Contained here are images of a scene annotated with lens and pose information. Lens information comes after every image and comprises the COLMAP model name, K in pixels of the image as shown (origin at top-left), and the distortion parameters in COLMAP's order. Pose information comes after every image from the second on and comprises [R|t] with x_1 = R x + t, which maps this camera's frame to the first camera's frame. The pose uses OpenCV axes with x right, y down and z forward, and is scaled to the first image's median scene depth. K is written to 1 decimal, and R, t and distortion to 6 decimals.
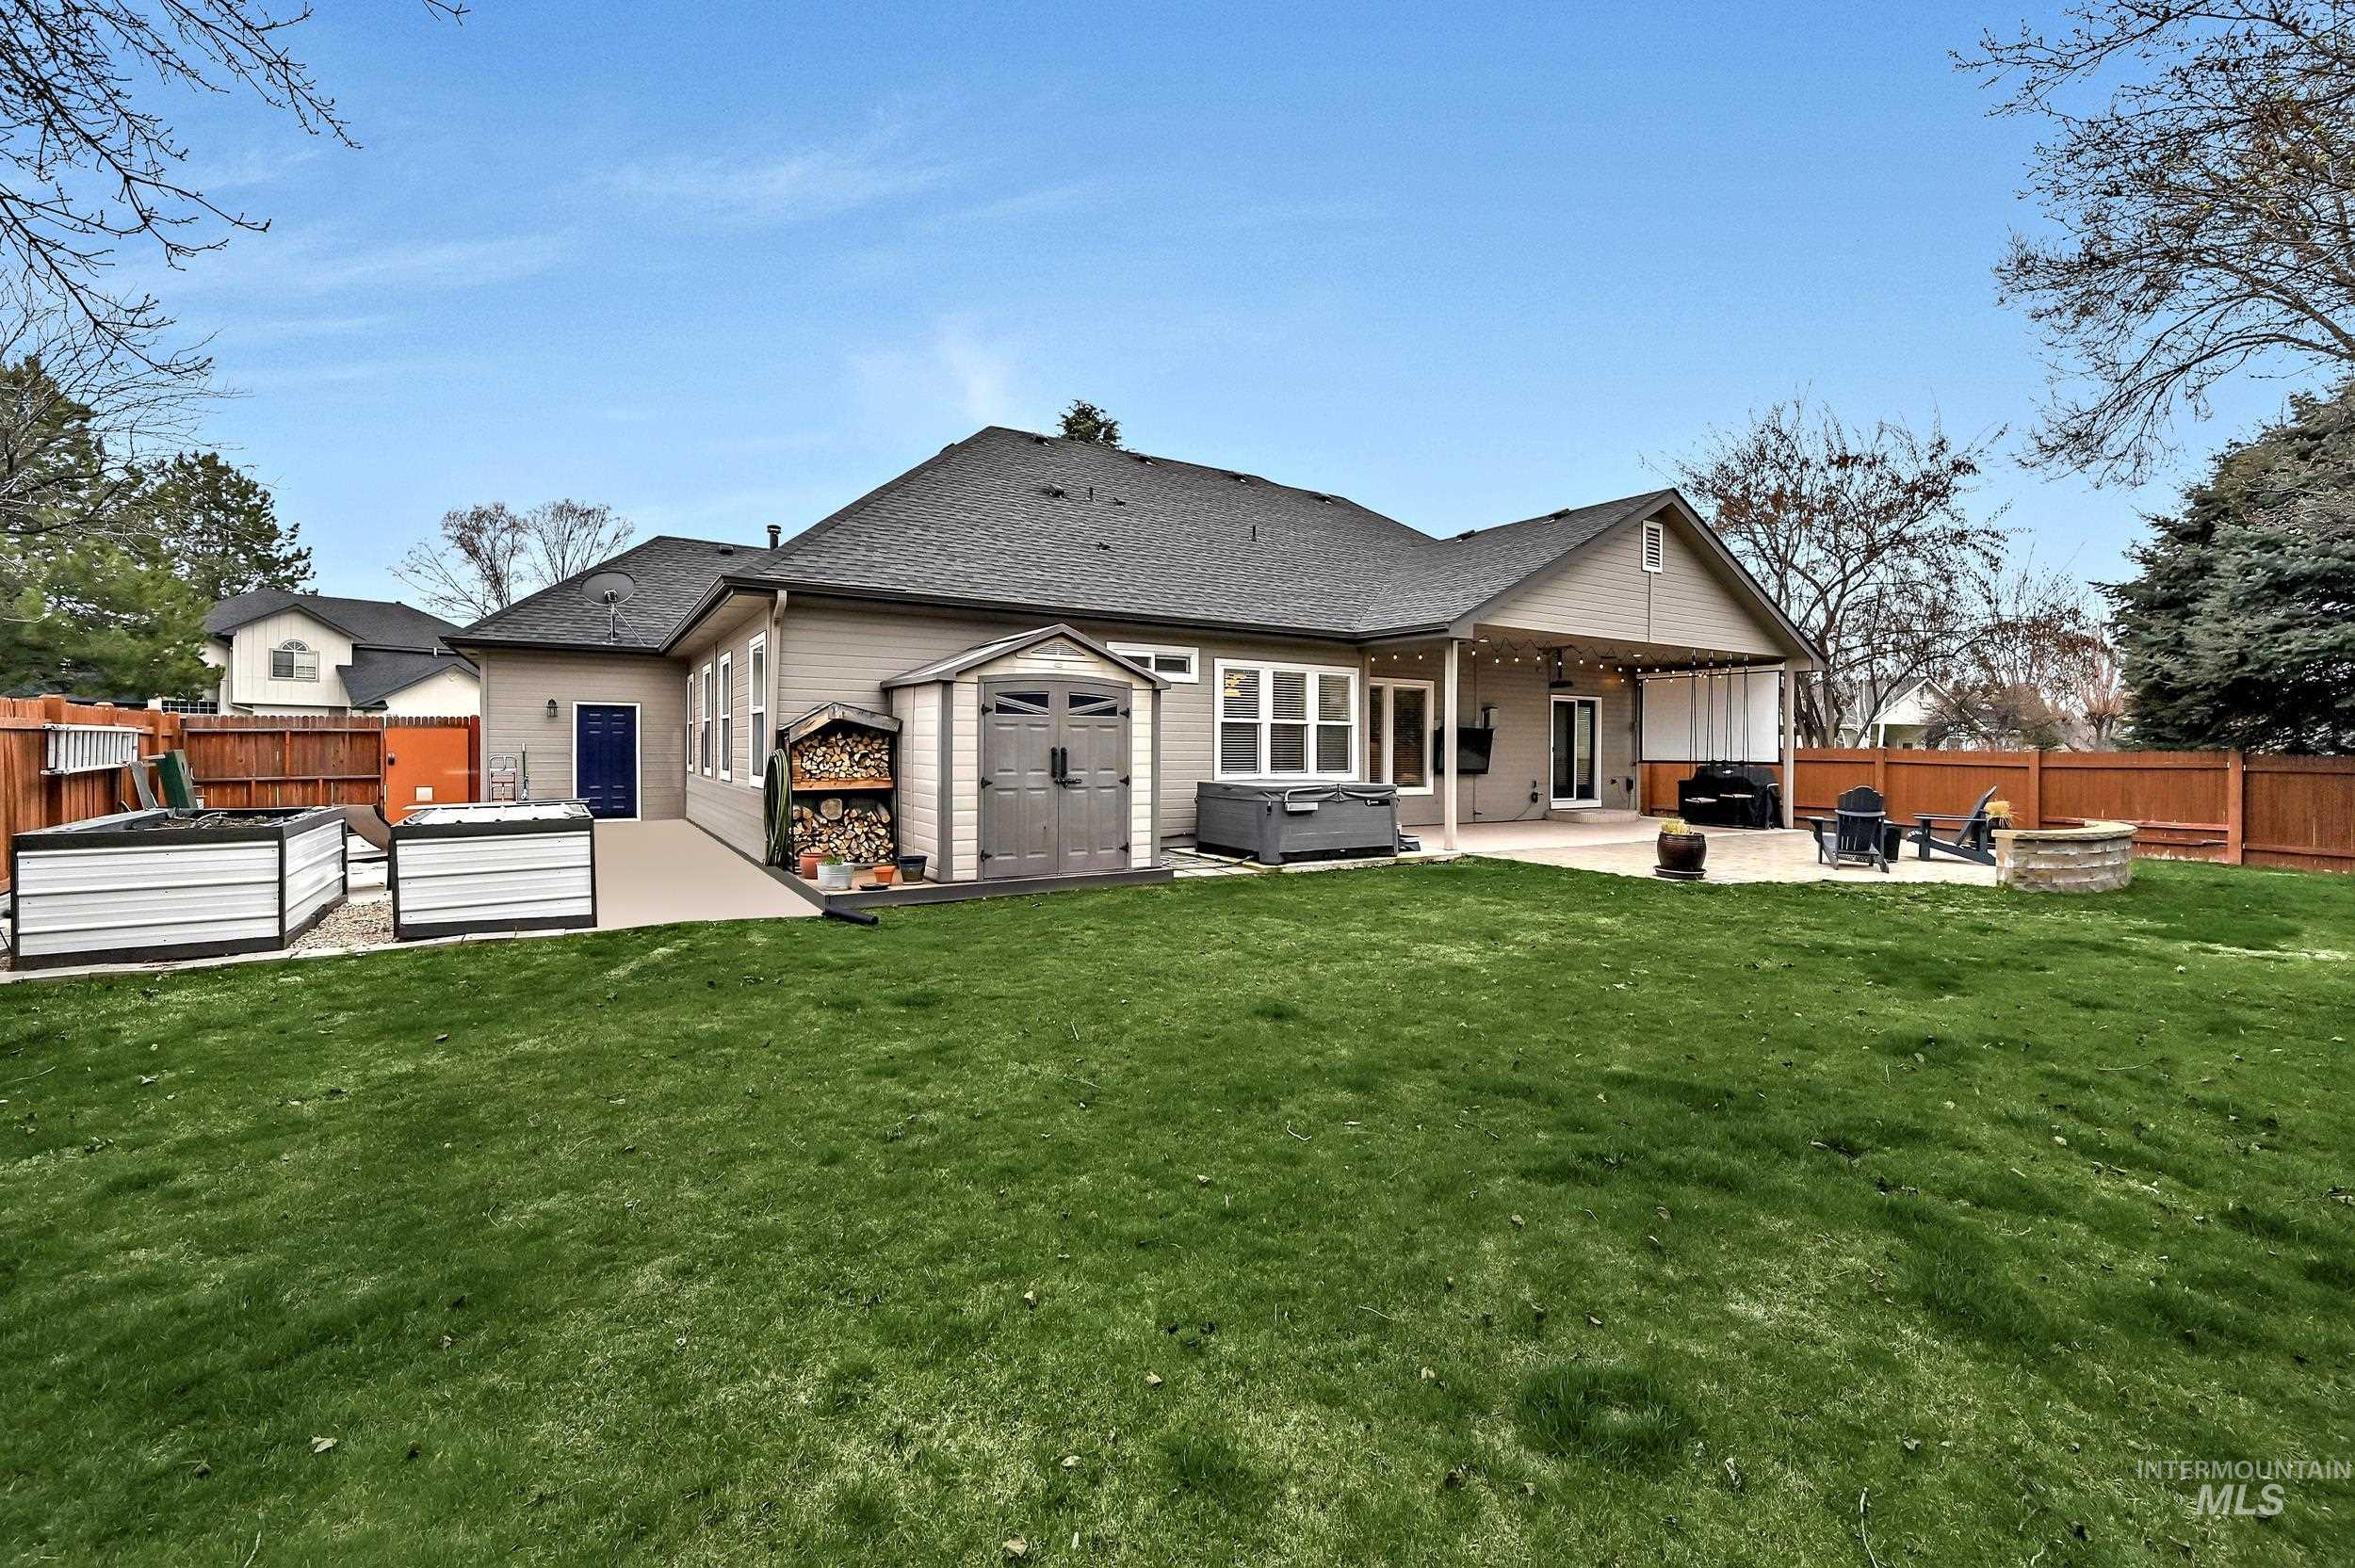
lens RADIAL K [[965.2, 0, 1164.9], [0, 965.2, 742.2], [0, 0, 1]] dist [-0.000114, -0.000075]
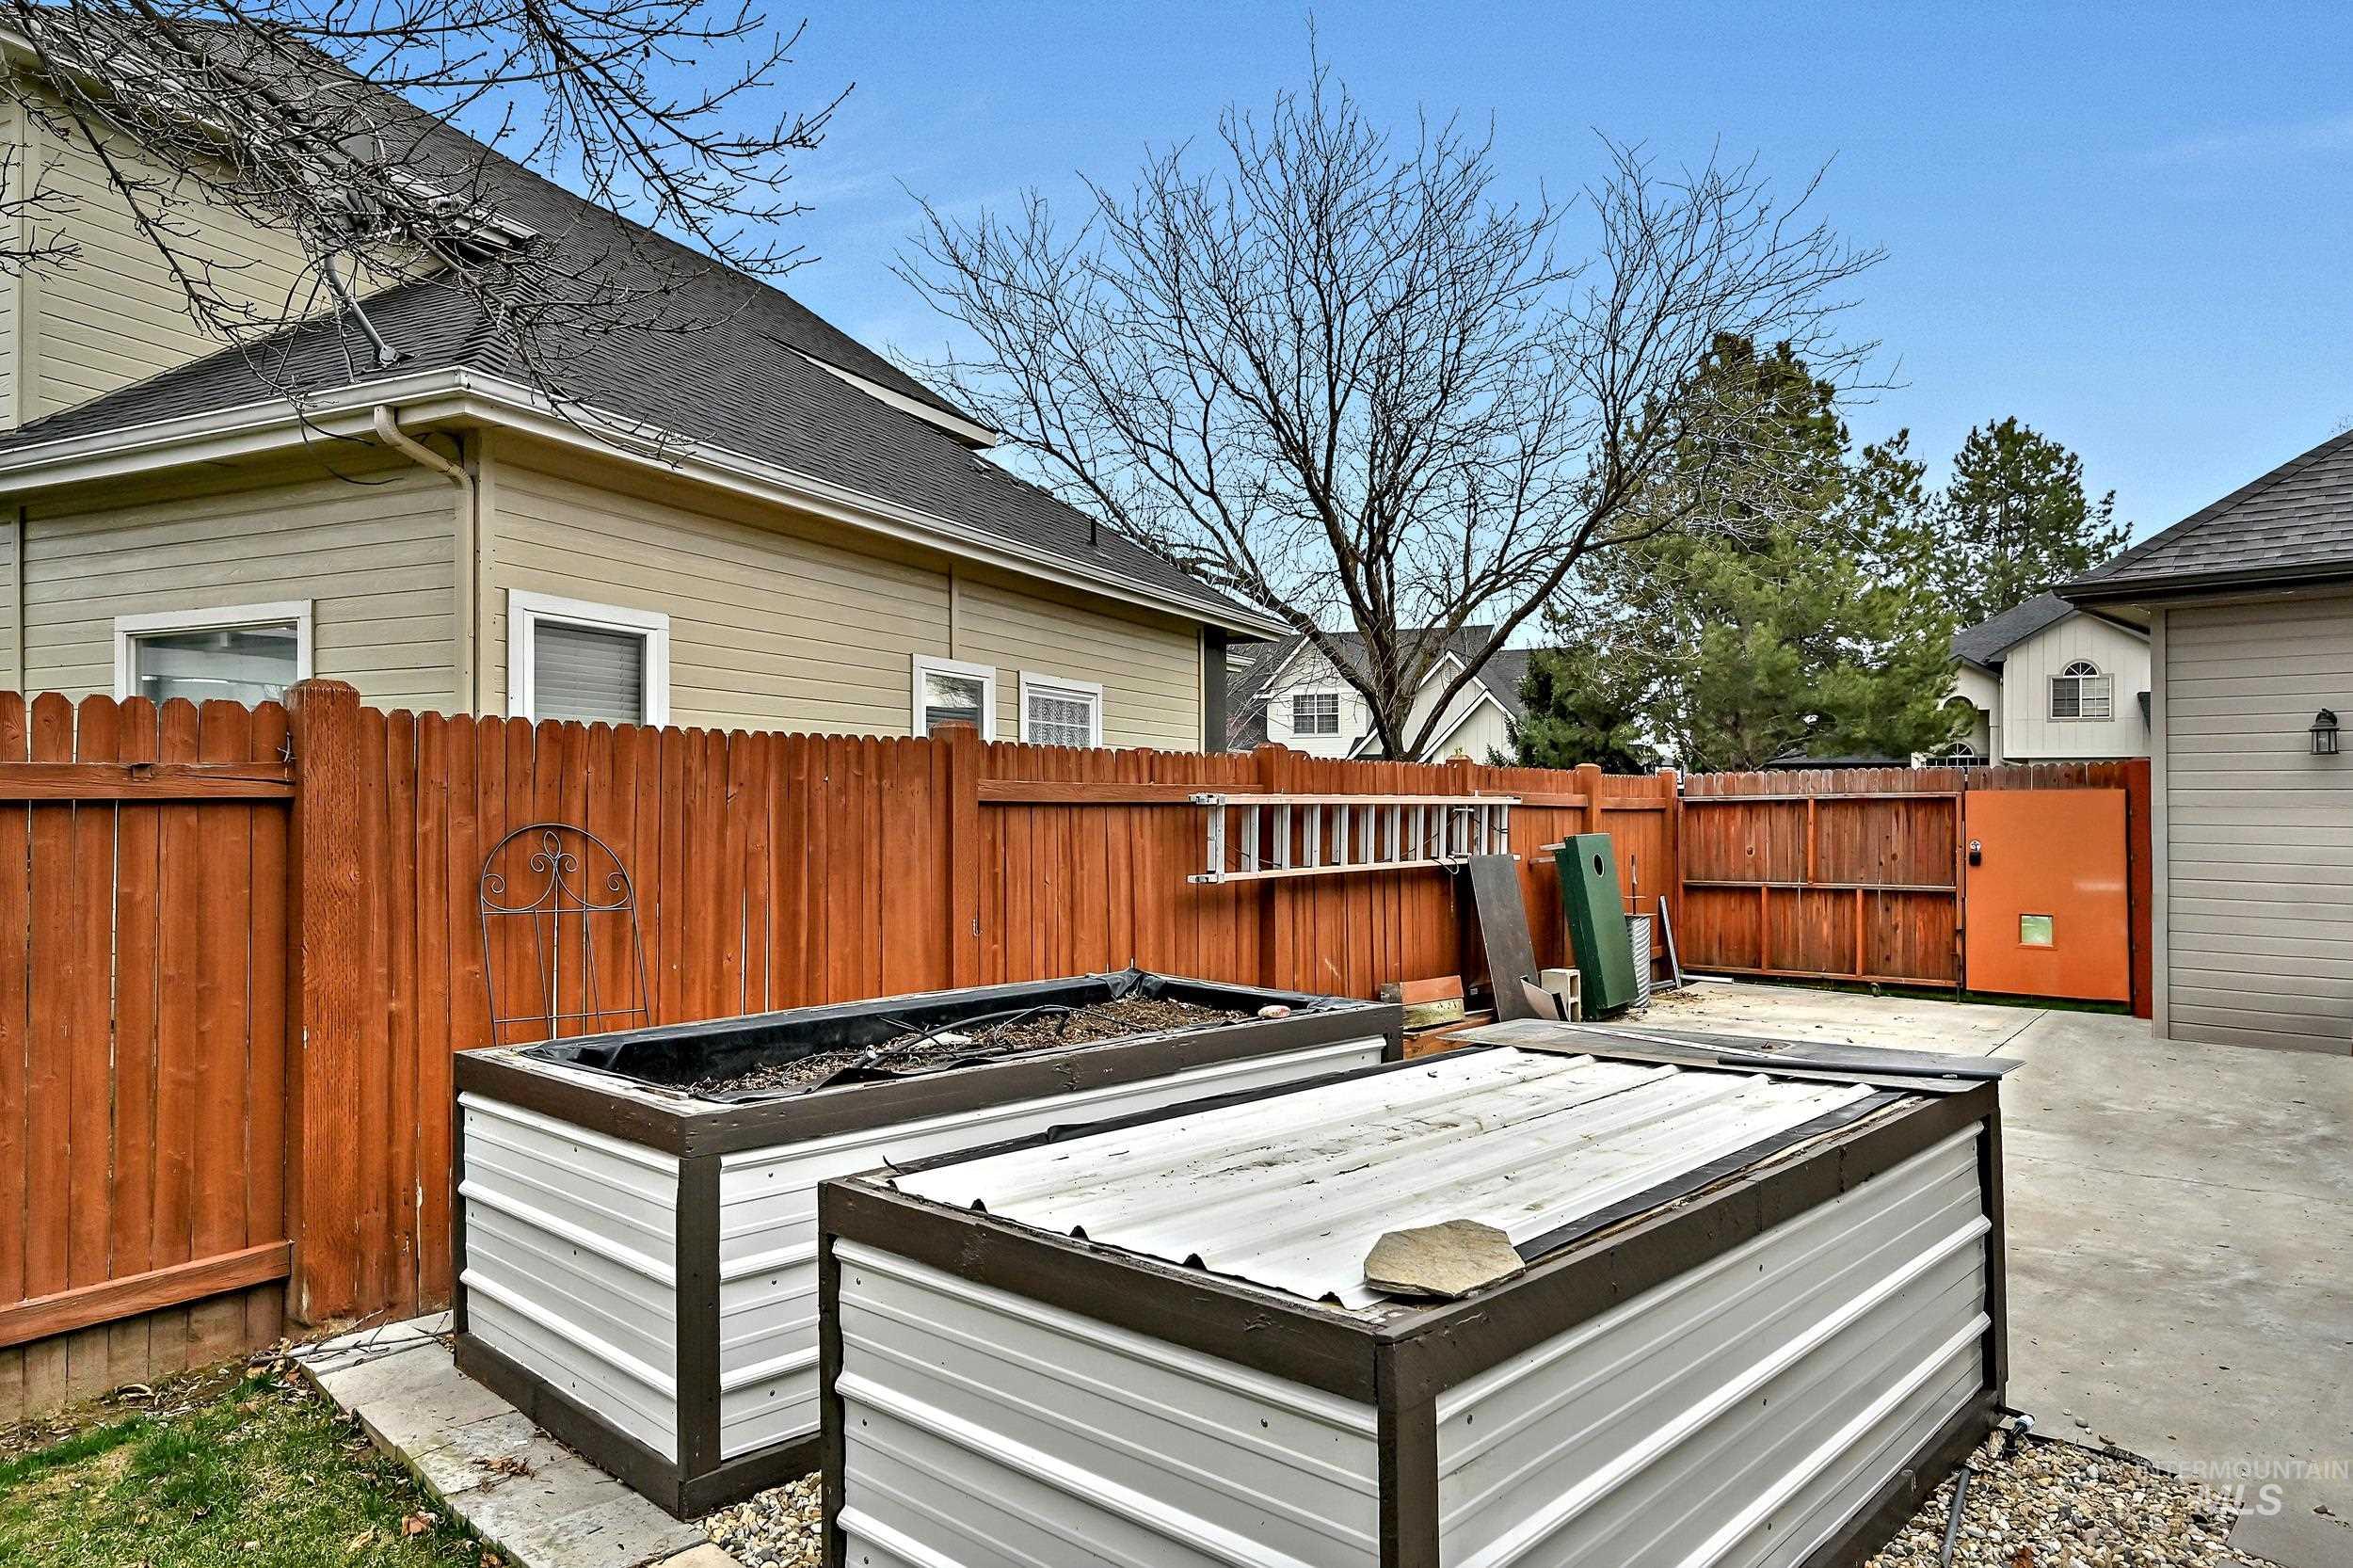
lens RADIAL K [[1533.2, 0, 1176.5], [0, 1533.2, 784.0], [0, 0, 1]] dist [0.001666, -0.000533]
pose [[0.262158, -0.020902, -0.964798, -0.051704], [0.003925, 0.999780, -0.020594, -0.000929], [0.965017, 0.001612, 0.262183, 0.128504]]
